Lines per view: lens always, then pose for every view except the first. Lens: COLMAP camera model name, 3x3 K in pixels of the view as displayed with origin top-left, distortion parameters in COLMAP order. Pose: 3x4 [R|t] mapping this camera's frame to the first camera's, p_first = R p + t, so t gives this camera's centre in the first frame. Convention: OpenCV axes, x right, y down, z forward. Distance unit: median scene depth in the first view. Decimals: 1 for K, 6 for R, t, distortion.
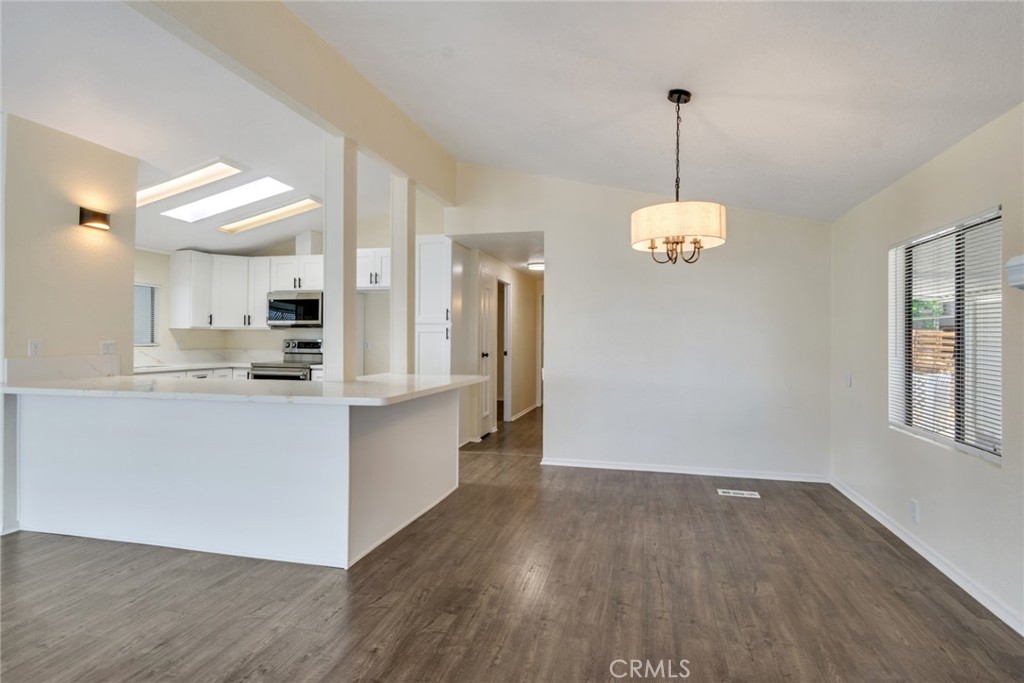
lens RADIAL K [[548.2, 0, 508.7], [0, 548.2, 339.0], [0, 0, 1]] dist [0.000323, -0.002275]
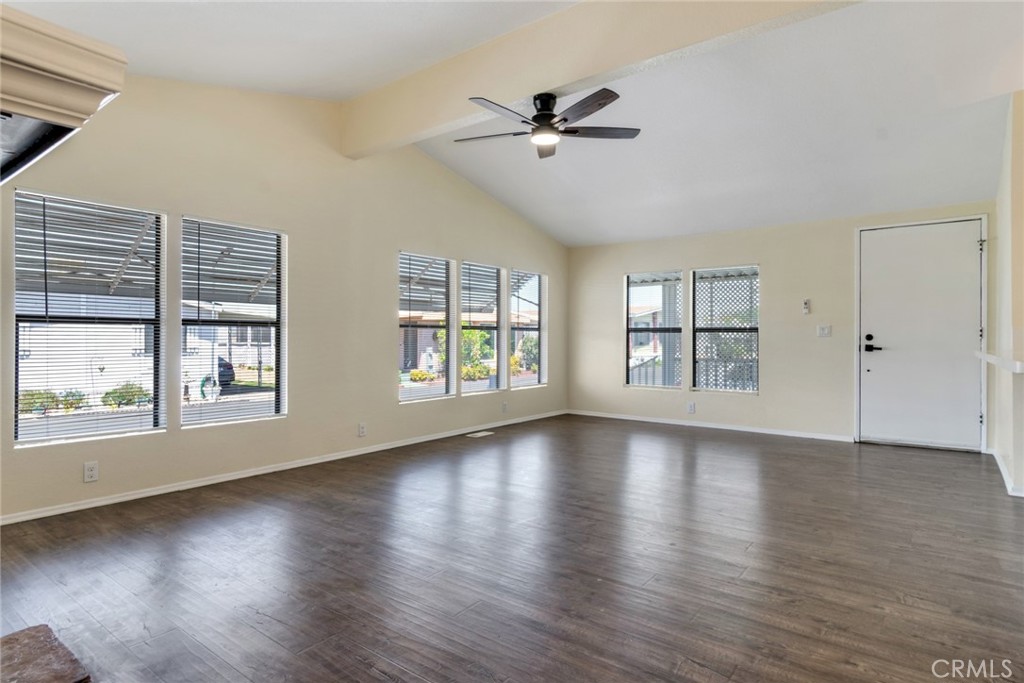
lens RADIAL K [[548.2, 0, 512.9], [0, 548.2, 340.3], [0, 0, 1]] dist [0.000323, -0.002275]
pose [[-0.394764, -0.002603, -0.918779, 0.464668], [-0.001231, 0.999997, -0.002305, 0.069564], [0.918782, 0.000222, -0.394766, 0.589275]]
